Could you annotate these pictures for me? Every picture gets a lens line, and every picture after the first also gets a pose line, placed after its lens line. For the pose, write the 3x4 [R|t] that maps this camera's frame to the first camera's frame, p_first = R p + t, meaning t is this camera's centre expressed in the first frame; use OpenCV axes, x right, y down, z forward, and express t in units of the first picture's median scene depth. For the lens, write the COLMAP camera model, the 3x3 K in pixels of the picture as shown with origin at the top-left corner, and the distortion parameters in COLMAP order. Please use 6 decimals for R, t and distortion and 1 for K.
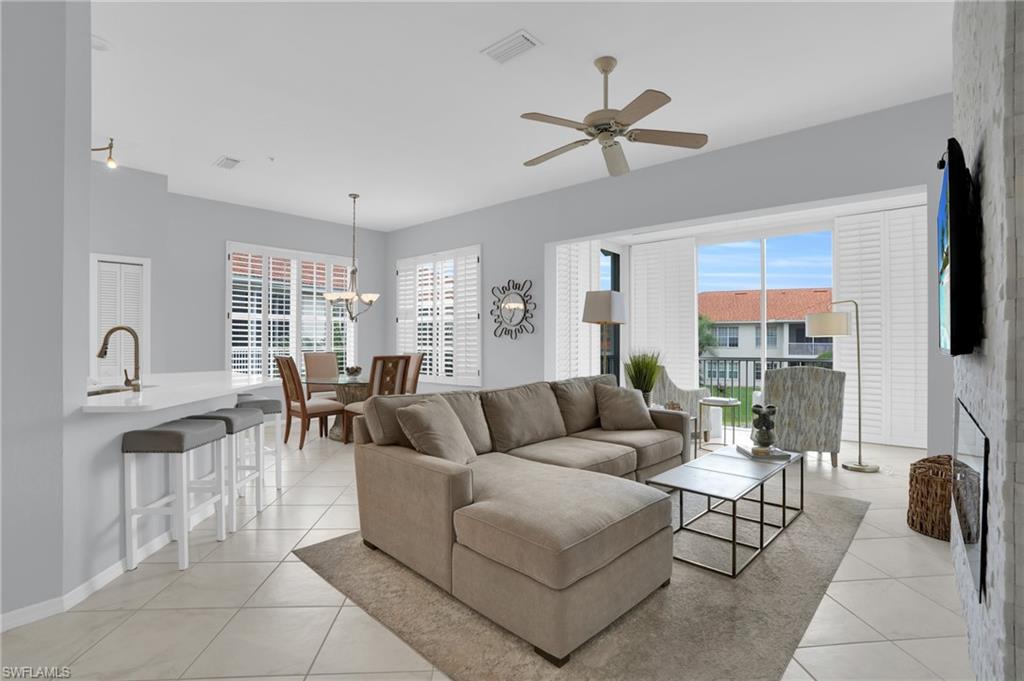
lens RADIAL K [[477.4, 0, 513.3], [0, 477.4, 338.7], [0, 0, 1]] dist [-0.070047, 0.026847]
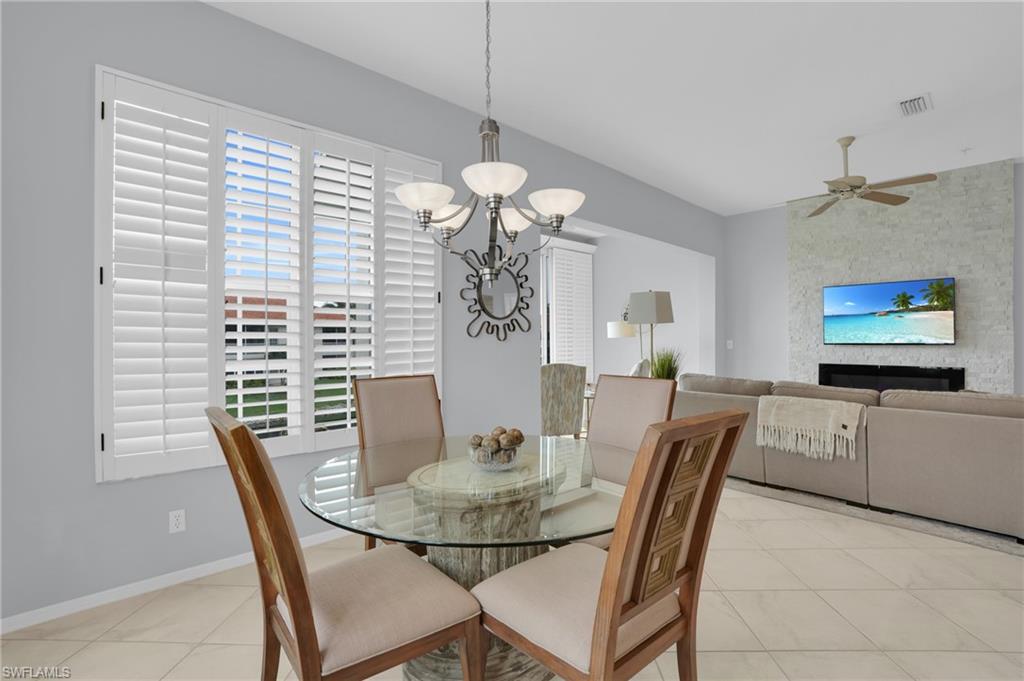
lens RADIAL K [[477.4, 0, 513.3], [0, 477.4, 338.7], [0, 0, 1]] dist [-0.070047, 0.026847]
pose [[0.096031, -0.000517, 0.995378, -0.693856], [0.001978, 0.999998, 0.000329, -0.001918], [-0.995376, 0.001938, 0.096031, 1.023557]]
